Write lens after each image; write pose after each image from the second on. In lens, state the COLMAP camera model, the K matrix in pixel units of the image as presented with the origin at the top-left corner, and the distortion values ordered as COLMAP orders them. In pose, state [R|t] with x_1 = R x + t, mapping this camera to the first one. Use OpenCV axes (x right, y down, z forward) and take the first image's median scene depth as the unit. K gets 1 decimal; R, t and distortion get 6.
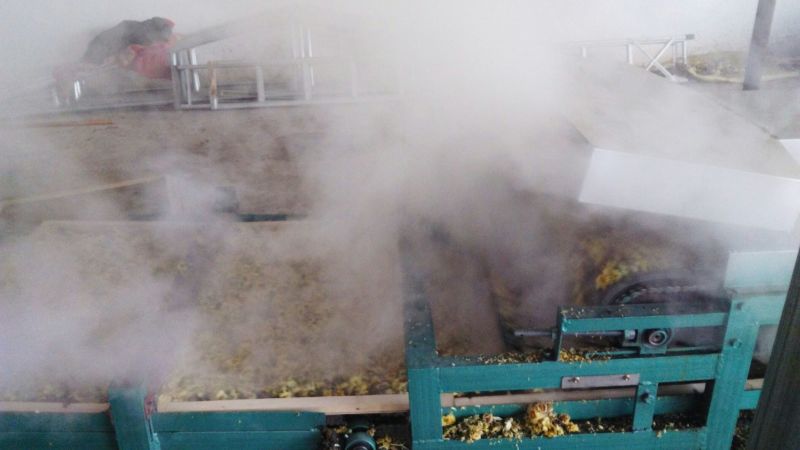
lens RADIAL K [[668.5, 0, 400.0], [0, 668.5, 225.0], [0, 0, 1]] dist [0.092395, -0.160919]
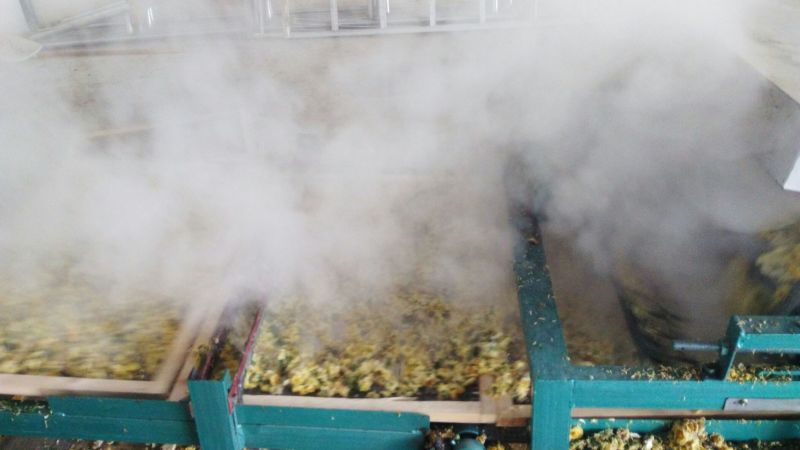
lens RADIAL K [[668.5, 0, 400.0], [0, 668.5, 225.0], [0, 0, 1]] dist [0.092395, -0.160919]
pose [[0.995127, 0.036601, -0.091561, -0.079636], [-0.026954, 0.994163, 0.104463, -0.053564], [0.094851, -0.101486, 0.990305, 0.167238]]
